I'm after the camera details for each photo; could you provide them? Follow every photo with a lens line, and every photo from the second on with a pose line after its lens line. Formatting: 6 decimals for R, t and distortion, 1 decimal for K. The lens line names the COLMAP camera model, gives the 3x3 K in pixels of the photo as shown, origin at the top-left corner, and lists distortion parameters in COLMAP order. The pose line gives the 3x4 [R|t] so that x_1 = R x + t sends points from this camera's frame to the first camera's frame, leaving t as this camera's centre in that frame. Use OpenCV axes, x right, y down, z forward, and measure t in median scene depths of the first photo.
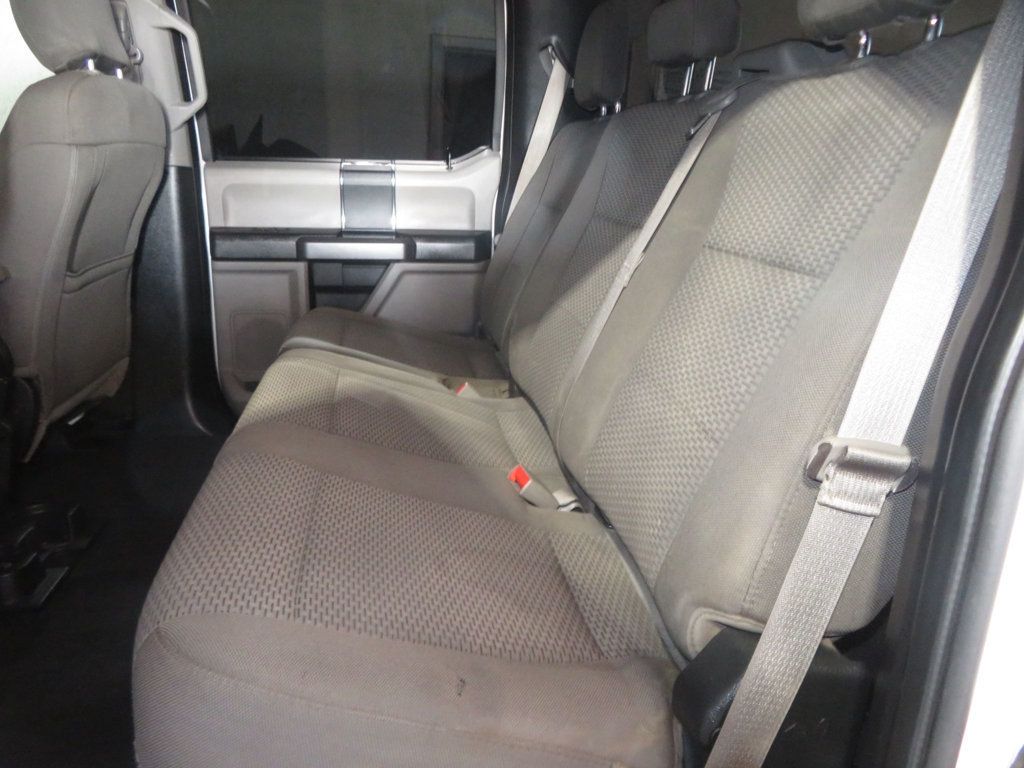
lens RADIAL K [[731.3, 0, 509.8], [0, 731.3, 383.2], [0, 0, 1]] dist [-0.016479, 0.020011]
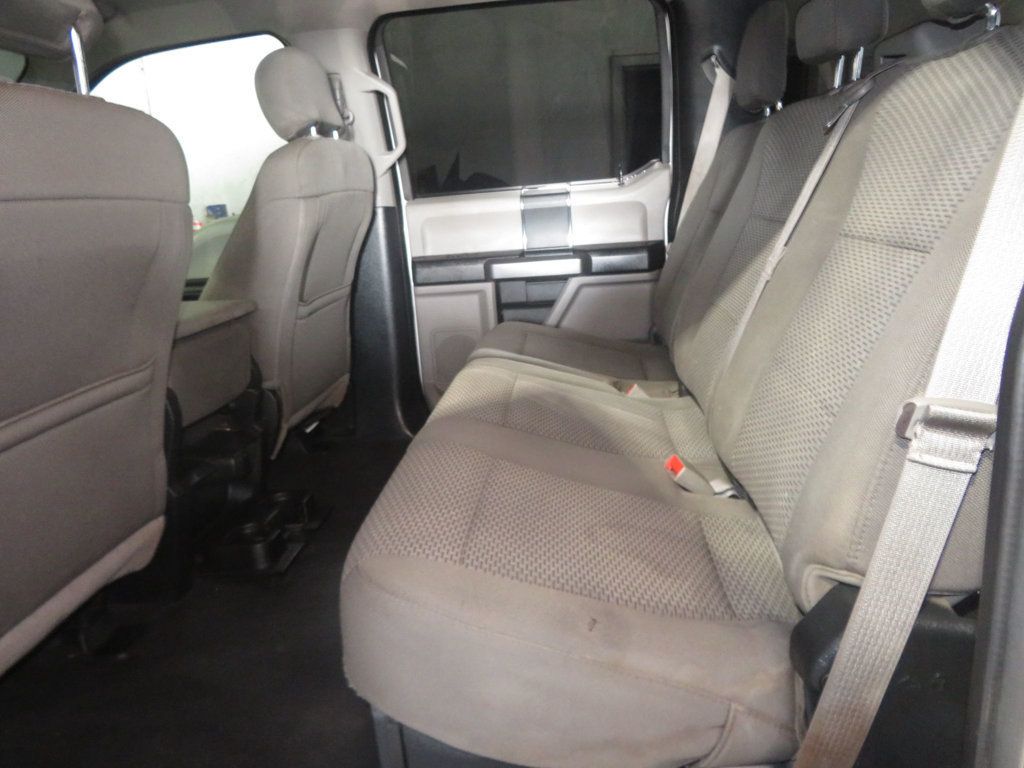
lens RADIAL K [[731.3, 0, 511.8], [0, 731.3, 389.3], [0, 0, 1]] dist [-0.016479, 0.020011]
pose [[0.961808, -0.029365, -0.272146, 0.075552], [0.024854, 0.999491, -0.020008, 0.032252], [0.272595, 0.012480, 0.962048, -0.091122]]
